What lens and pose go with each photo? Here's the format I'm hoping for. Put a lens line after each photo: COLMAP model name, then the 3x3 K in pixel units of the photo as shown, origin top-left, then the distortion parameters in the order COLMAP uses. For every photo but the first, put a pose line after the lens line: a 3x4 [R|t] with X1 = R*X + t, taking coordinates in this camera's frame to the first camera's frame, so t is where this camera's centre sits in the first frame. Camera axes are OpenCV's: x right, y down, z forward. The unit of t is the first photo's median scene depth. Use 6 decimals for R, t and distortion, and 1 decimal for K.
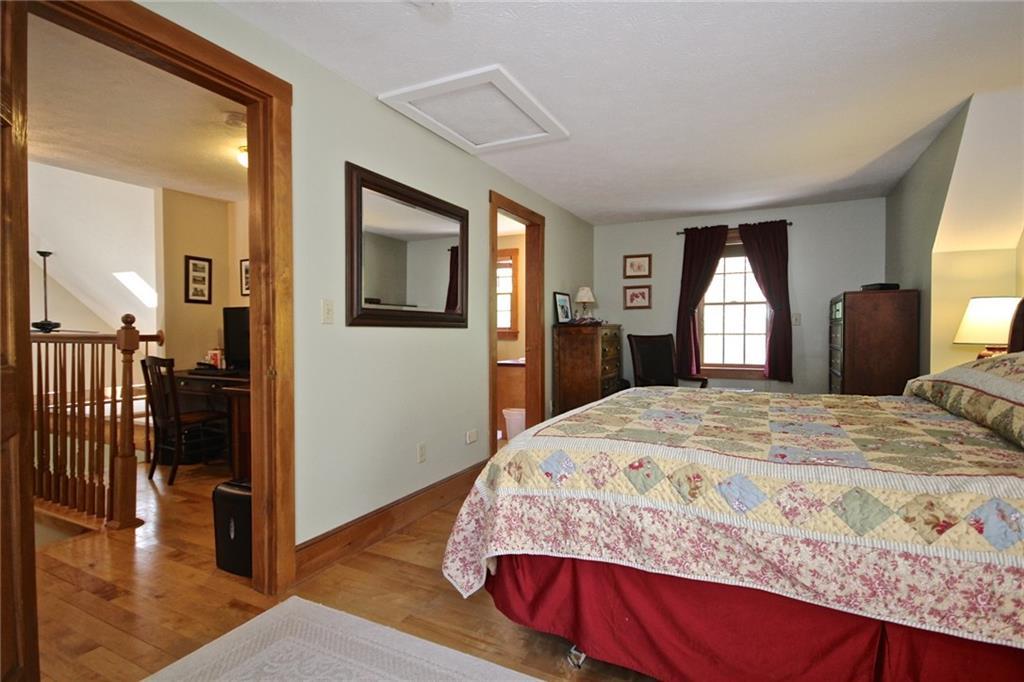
lens RADIAL K [[512.2, 0, 508.6], [0, 512.2, 341.9], [0, 0, 1]] dist [0.003457, 0.000957]
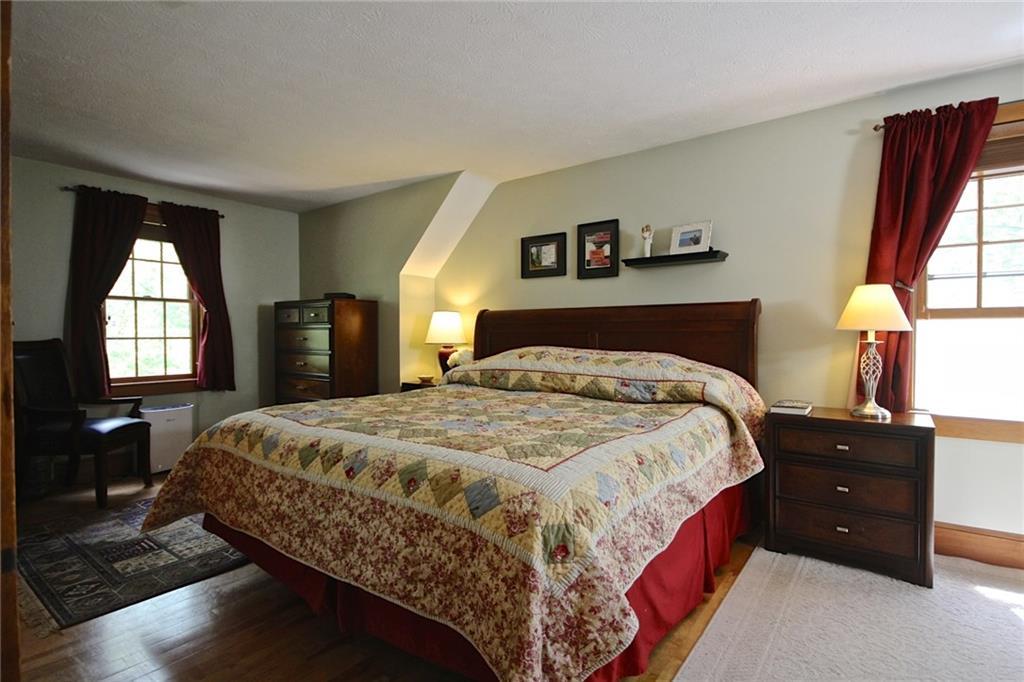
lens RADIAL K [[512.2, 0, 511.5], [0, 512.2, 341.9], [0, 0, 1]] dist [0.003457, 0.000957]
pose [[0.163185, -0.011682, 0.986526, -0.256292], [0.019408, 0.999774, 0.008628, -0.005676], [-0.986405, 0.017739, 0.163374, 0.334697]]
